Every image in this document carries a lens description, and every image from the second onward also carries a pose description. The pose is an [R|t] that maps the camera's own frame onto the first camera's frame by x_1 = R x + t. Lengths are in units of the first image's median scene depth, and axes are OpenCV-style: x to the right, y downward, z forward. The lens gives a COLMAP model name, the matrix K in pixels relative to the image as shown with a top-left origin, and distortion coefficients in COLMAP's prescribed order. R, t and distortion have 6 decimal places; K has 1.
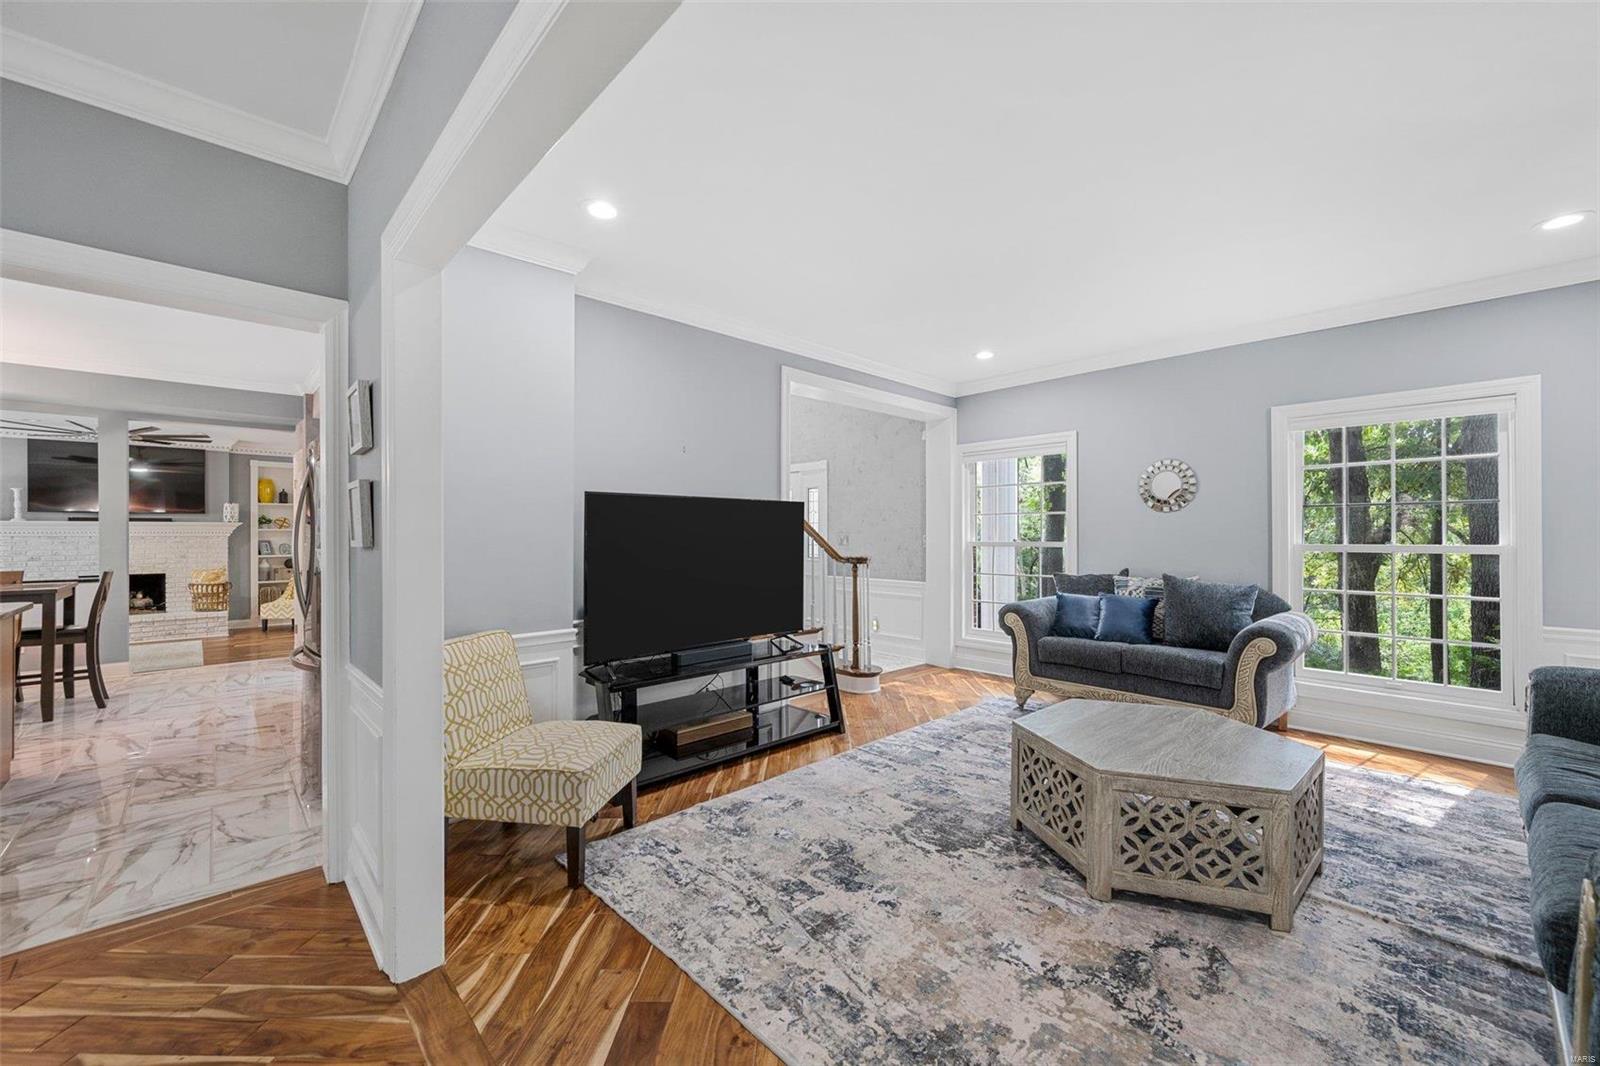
lens RADIAL K [[621.3, 0, 801.7], [0, 621.3, 527.7], [0, 0, 1]] dist [0.001835, -0.000102]
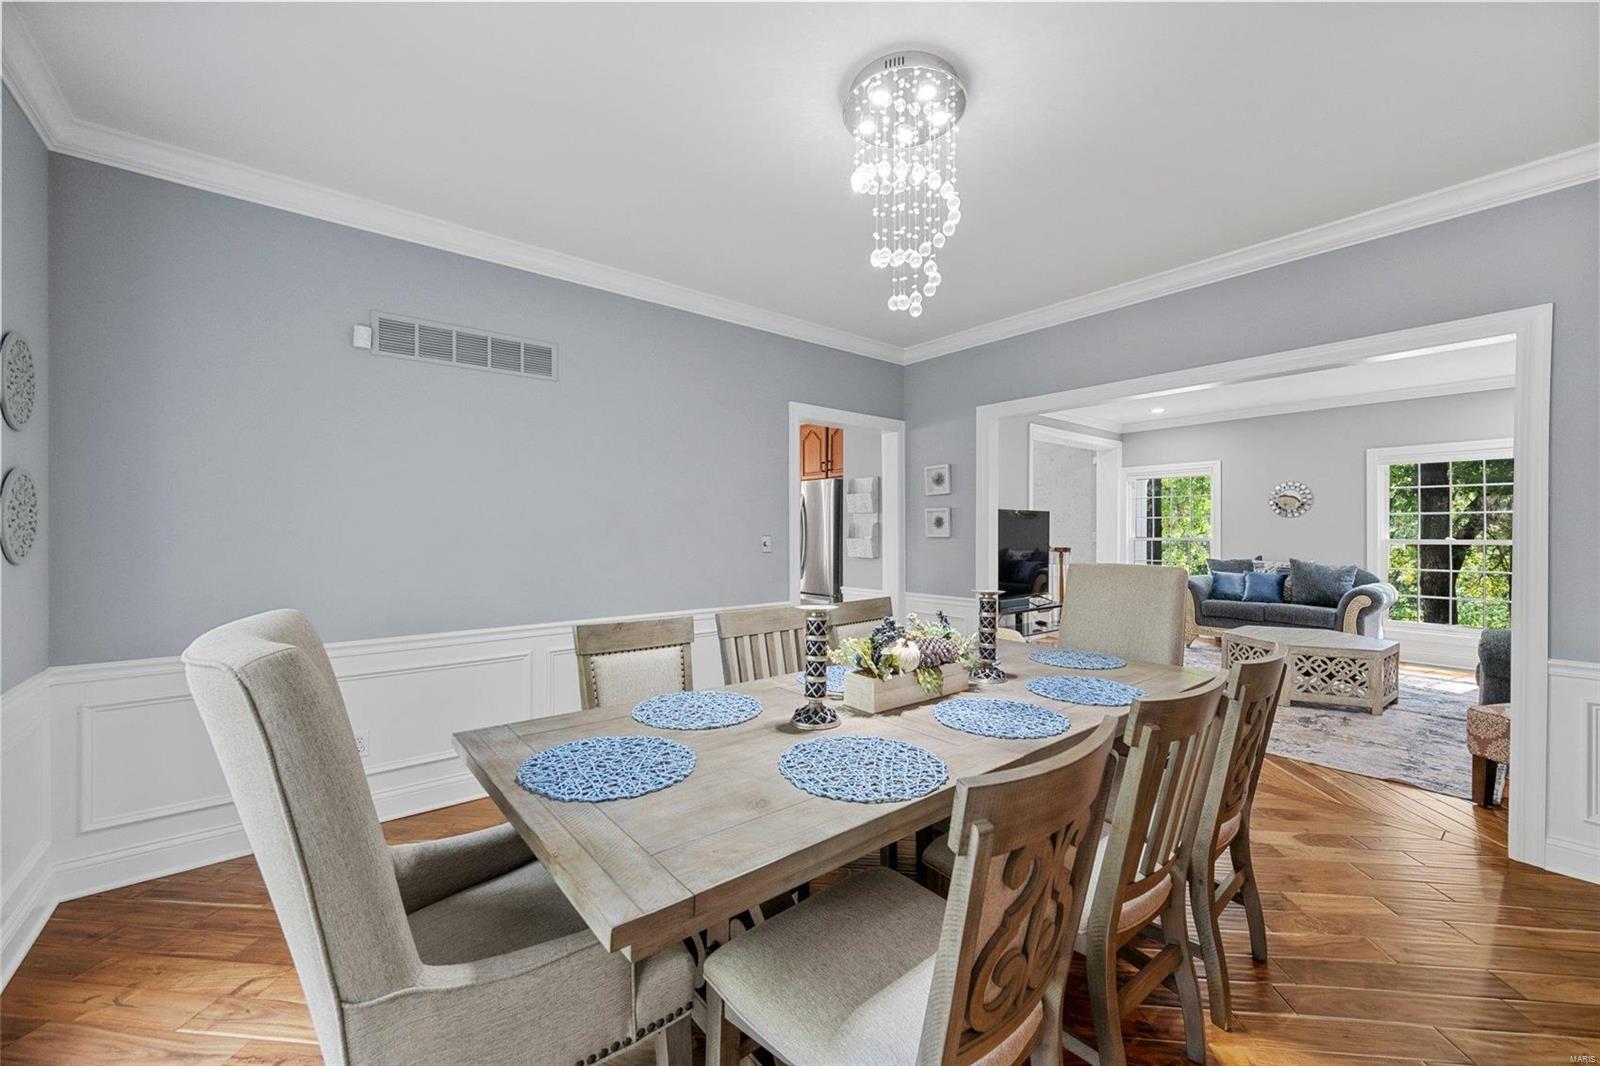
lens RADIAL K [[621.3, 0, 801.9], [0, 621.3, 528.8], [0, 0, 1]] dist [0.001835, -0.000102]
pose [[0.996976, 0.001728, -0.077691, -0.497676], [-0.001226, 0.999978, 0.006510, -0.006911], [0.077701, -0.006395, 0.996956, -0.617200]]
